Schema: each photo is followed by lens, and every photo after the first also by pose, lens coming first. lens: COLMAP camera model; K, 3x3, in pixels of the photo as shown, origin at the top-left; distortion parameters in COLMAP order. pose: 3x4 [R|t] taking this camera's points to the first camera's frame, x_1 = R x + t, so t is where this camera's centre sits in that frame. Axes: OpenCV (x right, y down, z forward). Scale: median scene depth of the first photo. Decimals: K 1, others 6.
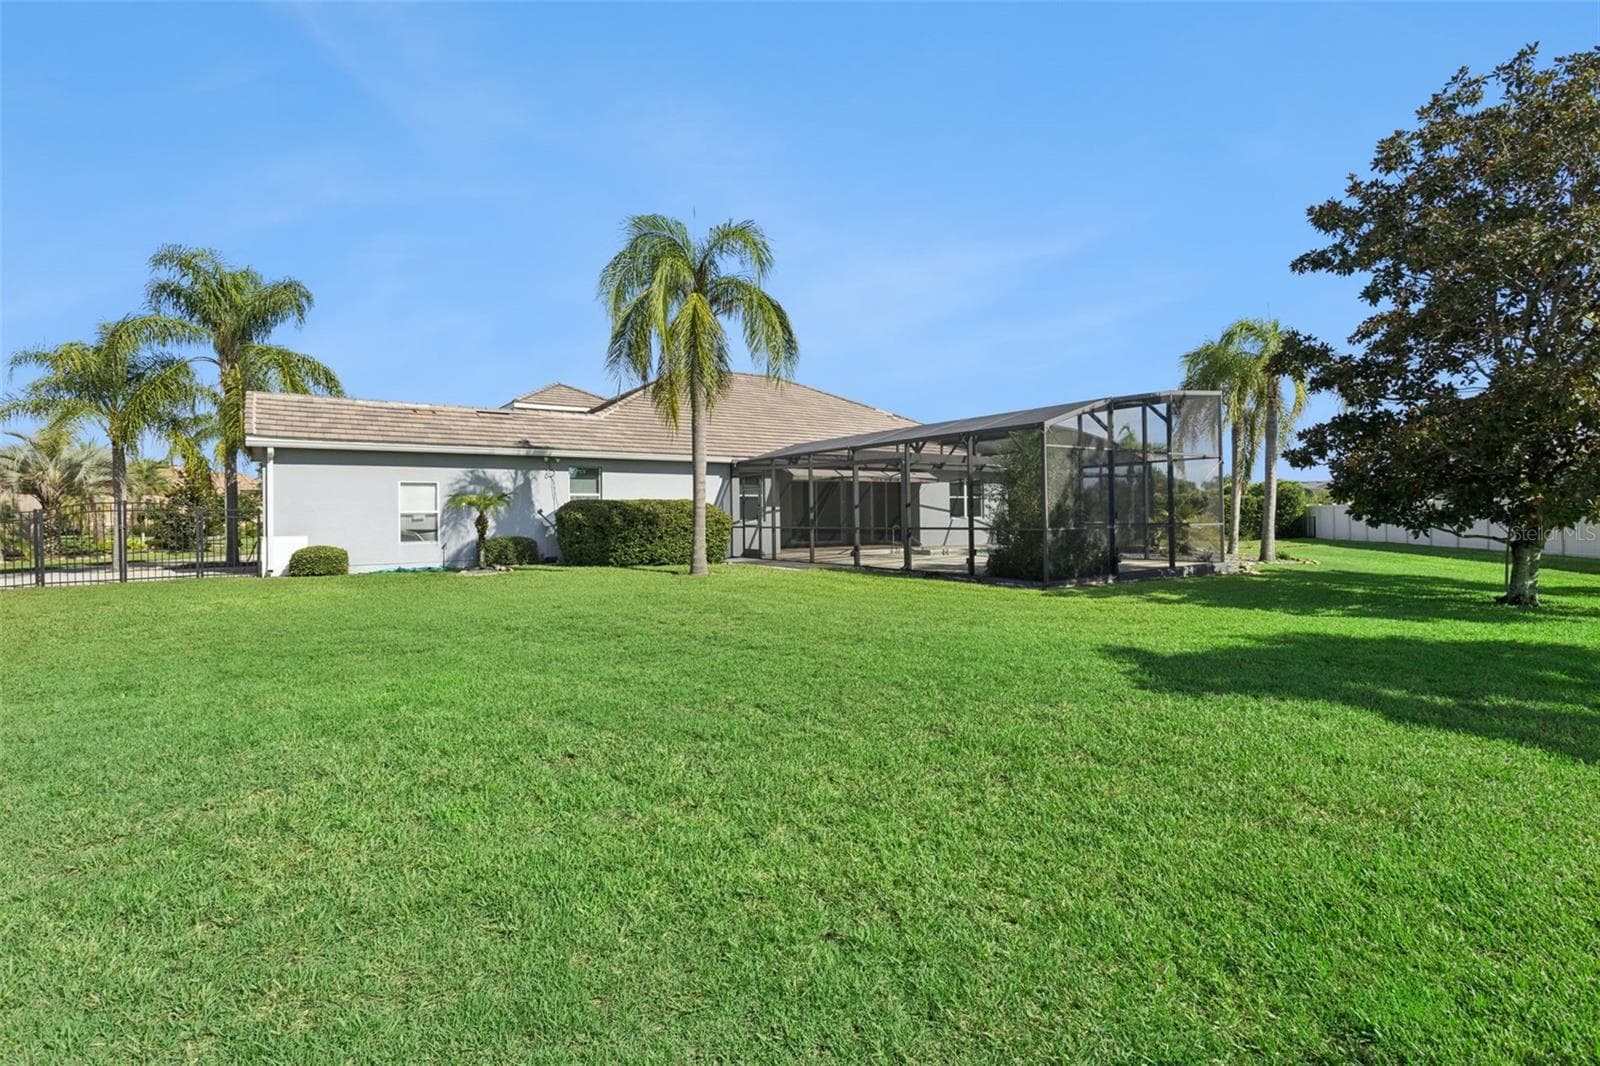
lens RADIAL K [[782.0, 0, 809.6], [0, 782.0, 507.9], [0, 0, 1]] dist [-0.002197, 0.004114]
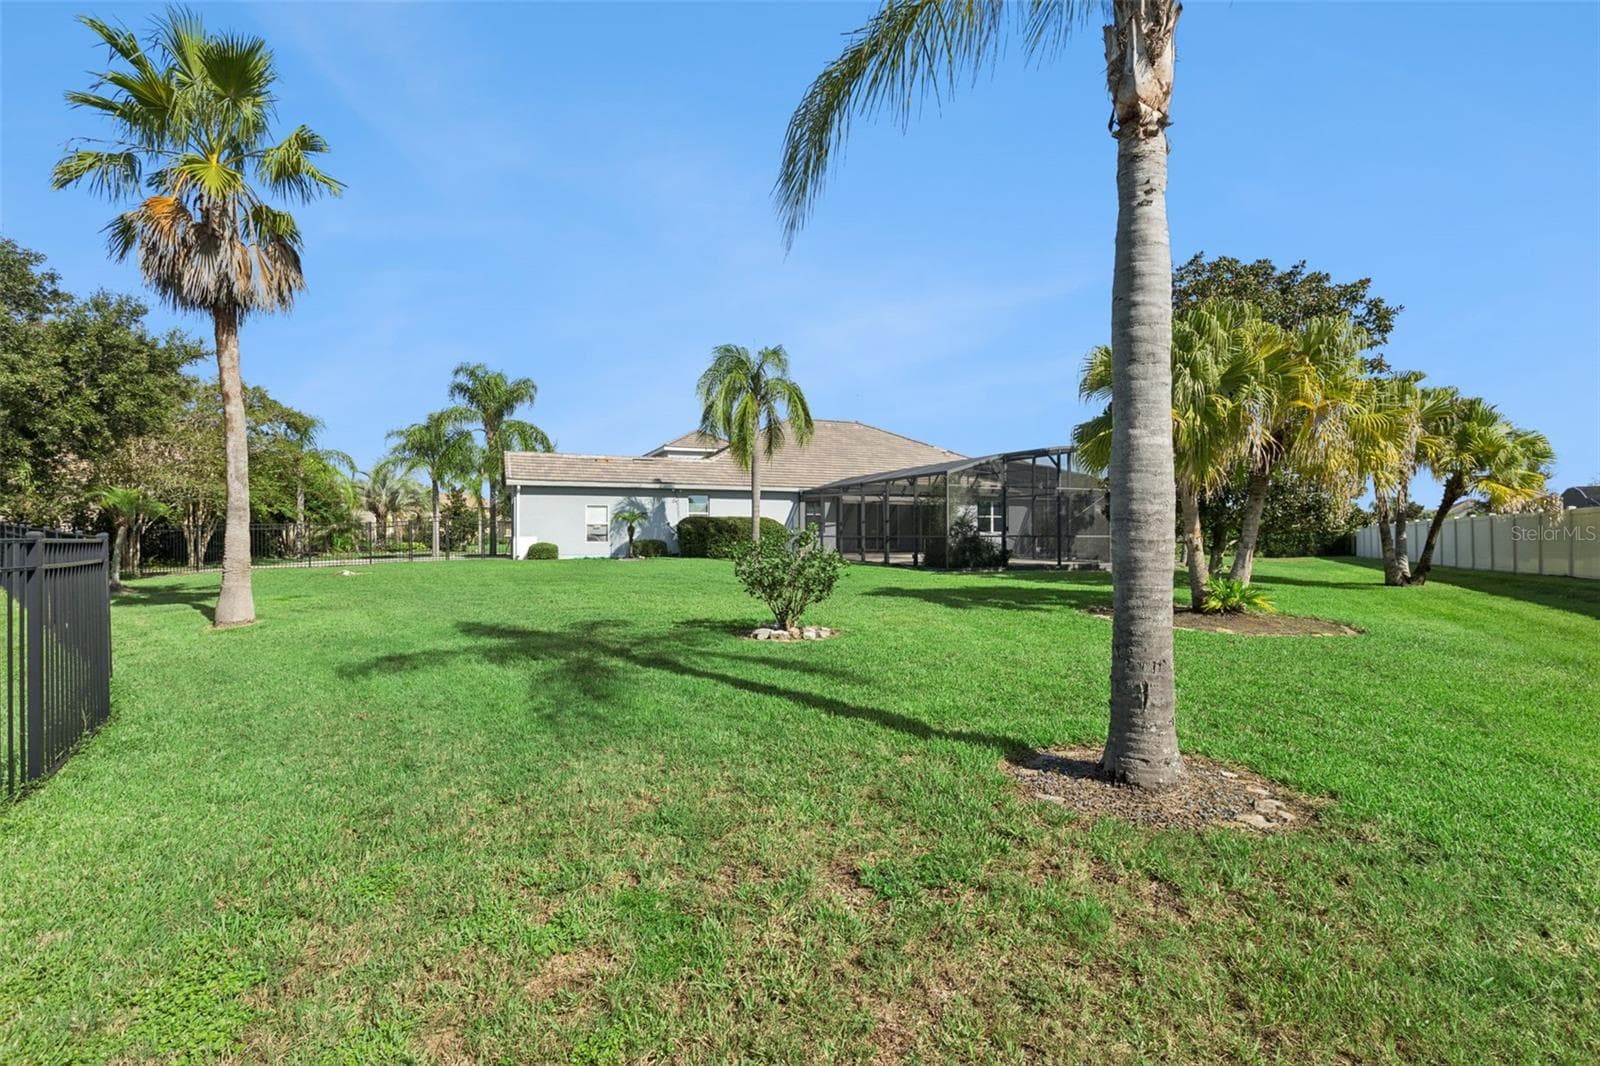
lens RADIAL K [[782.0, 0, 800.3], [0, 782.0, 530.0], [0, 0, 1]] dist [-0.002197, 0.004114]
pose [[0.976095, 0.010107, -0.217111, 0.262149], [-0.008968, 0.999940, 0.006228, 0.005255], [0.217161, -0.004132, 0.976127, -0.489282]]
